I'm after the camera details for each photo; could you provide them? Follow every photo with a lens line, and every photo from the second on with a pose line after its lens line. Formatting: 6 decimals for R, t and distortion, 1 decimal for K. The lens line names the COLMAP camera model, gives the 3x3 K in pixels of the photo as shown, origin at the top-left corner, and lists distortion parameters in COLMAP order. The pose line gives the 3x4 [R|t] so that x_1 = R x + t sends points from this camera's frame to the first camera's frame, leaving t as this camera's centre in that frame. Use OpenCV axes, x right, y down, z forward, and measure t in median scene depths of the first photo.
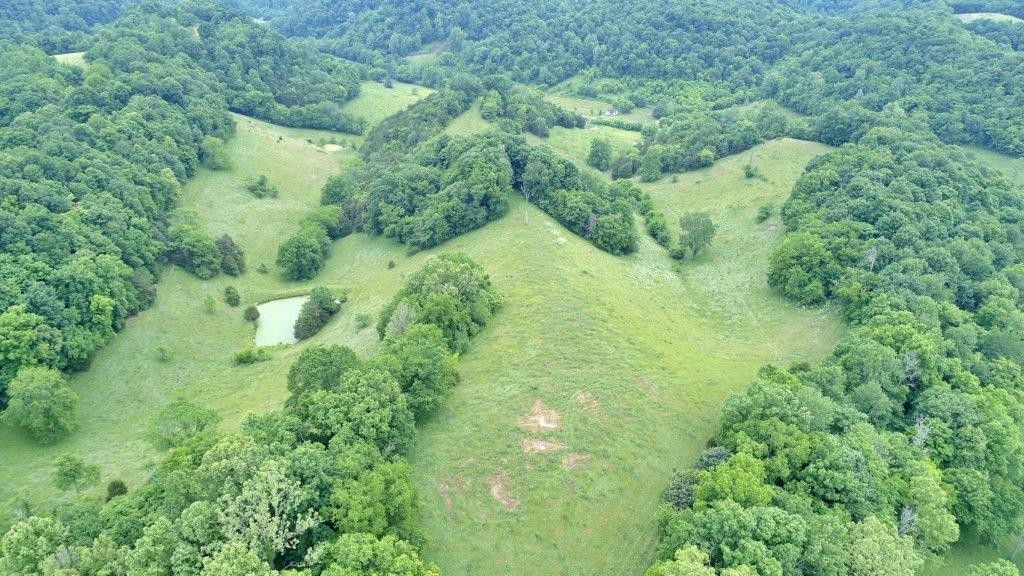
lens RADIAL K [[683.5, 0, 512.0], [0, 683.5, 288.0], [0, 0, 1]] dist [-0.003113, 0.002442]
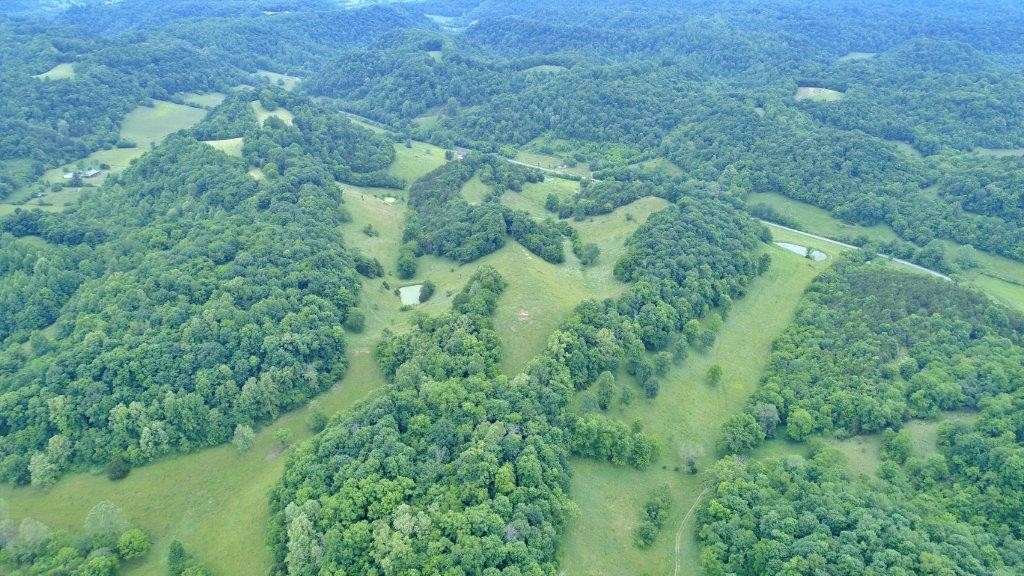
lens RADIAL K [[683.5, 0, 512.0], [0, 683.5, 288.0], [0, 0, 1]] dist [-0.003113, 0.002442]
pose [[0.998983, -0.023645, 0.038399, -0.039550], [0.023850, 0.999704, -0.004891, 0.021454], [-0.038272, 0.005802, 0.999251, -0.669077]]
